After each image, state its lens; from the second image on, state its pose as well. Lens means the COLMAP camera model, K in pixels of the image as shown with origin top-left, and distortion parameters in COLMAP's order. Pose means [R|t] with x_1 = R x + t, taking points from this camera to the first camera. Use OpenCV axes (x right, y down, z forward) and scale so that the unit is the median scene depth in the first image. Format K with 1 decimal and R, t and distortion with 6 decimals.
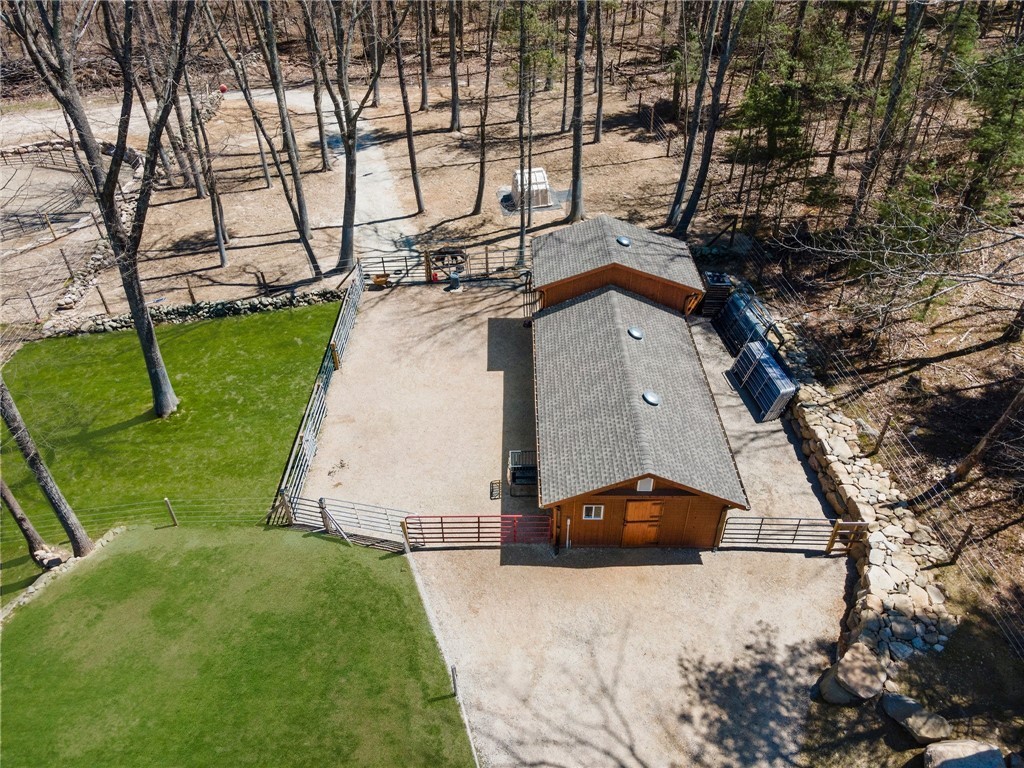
lens RADIAL K [[763.3, 0, 509.9], [0, 763.3, 384.3], [0, 0, 1]] dist [0.034793, -0.004292]
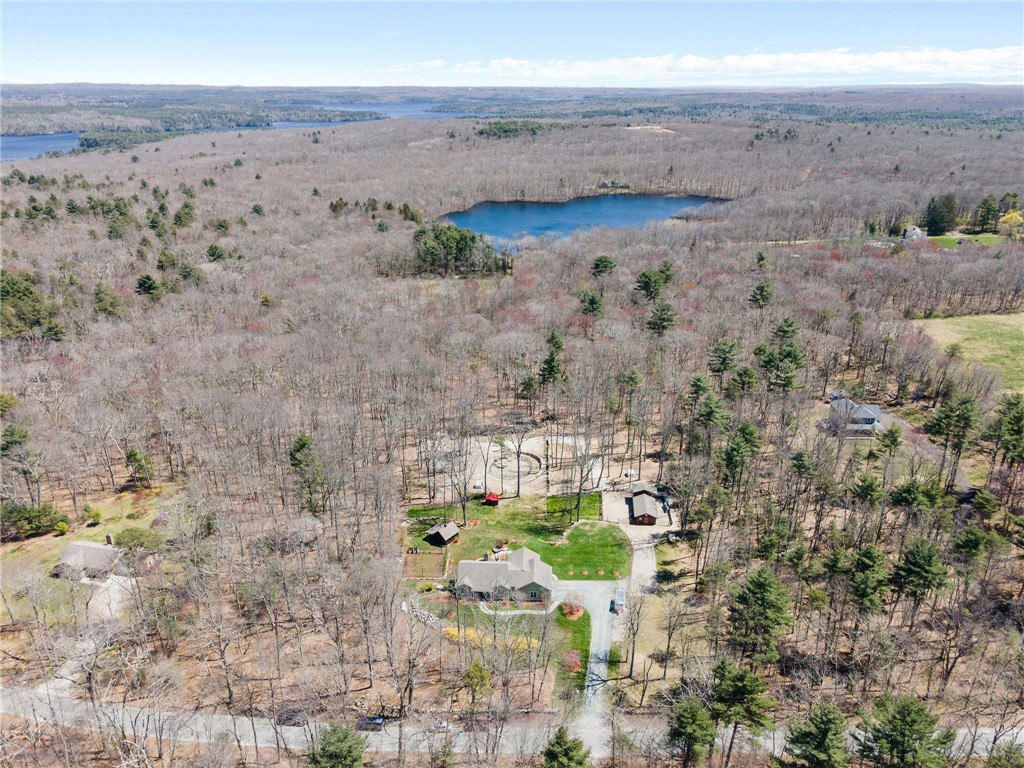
lens RADIAL K [[763.3, 0, 511.9], [0, 763.3, 384.4], [0, 0, 1]] dist [0.034793, -0.004292]
pose [[0.995288, 0.046471, -0.085096, -0.623299], [-0.066789, 0.964822, -0.254280, 0.919240], [0.070286, 0.258765, 0.963380, -7.239676]]
